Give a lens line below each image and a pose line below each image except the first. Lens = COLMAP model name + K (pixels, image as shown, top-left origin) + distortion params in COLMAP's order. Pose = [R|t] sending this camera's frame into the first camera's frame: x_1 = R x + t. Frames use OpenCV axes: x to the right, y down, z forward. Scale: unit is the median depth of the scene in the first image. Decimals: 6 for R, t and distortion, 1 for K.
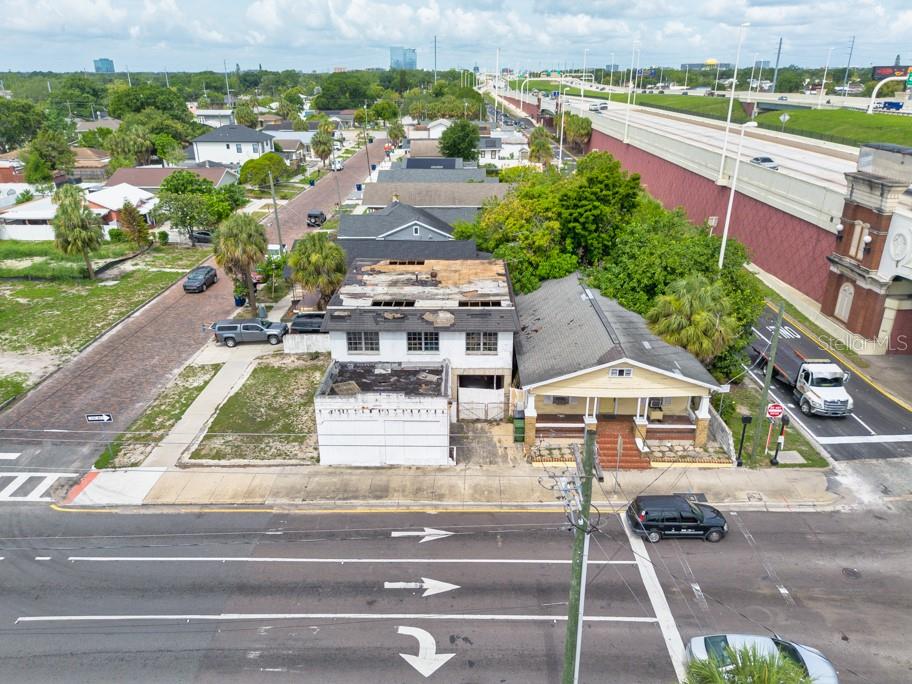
lens RADIAL K [[649.3, 0, 455.3], [0, 649.3, 342.5], [0, 0, 1]] dist [0.062957, -0.064166]
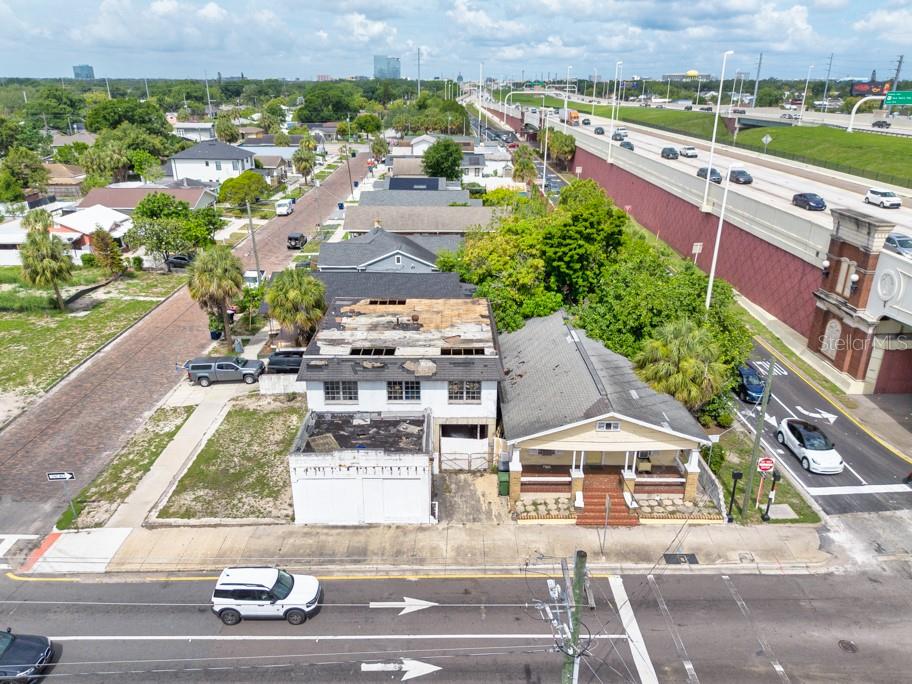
lens RADIAL K [[651.8, 0, 455.1], [0, 651.8, 341.4], [0, 0, 1]] dist [0.059875, -0.060252]
pose [[0.999719, -0.001755, 0.023638, 0.003758], [0.002078, 0.999905, -0.013628, -0.060102], [-0.023612, 0.013673, 0.999628, 0.029607]]
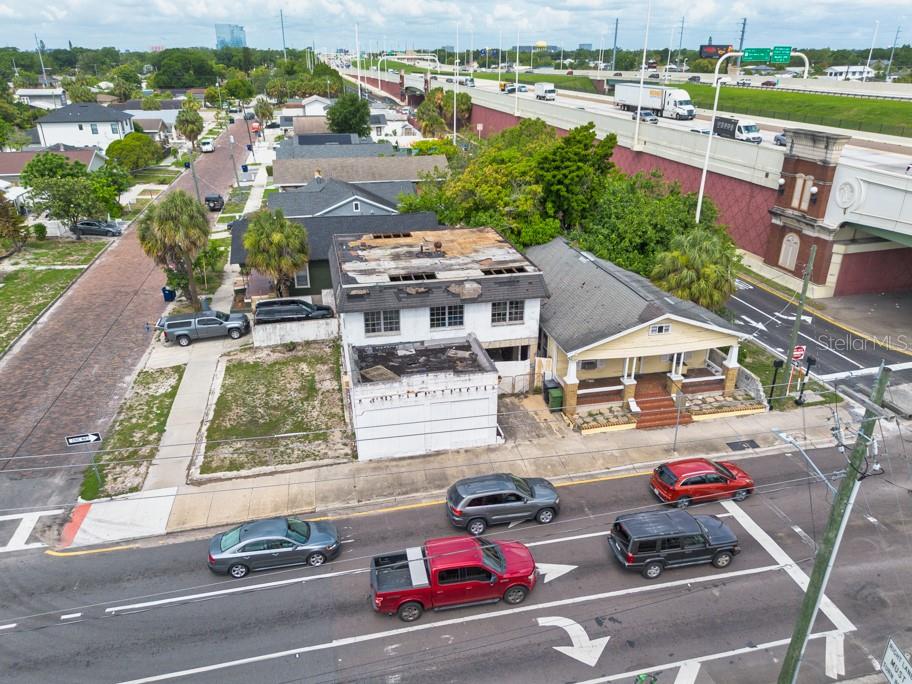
lens RADIAL K [[652.5, 0, 455.2], [0, 652.5, 342.7], [0, 0, 1]] dist [0.065796, -0.069483]
pose [[0.973545, -0.090281, 0.209906, -0.231634], [0.085590, 0.995837, 0.031345, 0.007783], [-0.211862, -0.012550, 0.977219, 0.086503]]
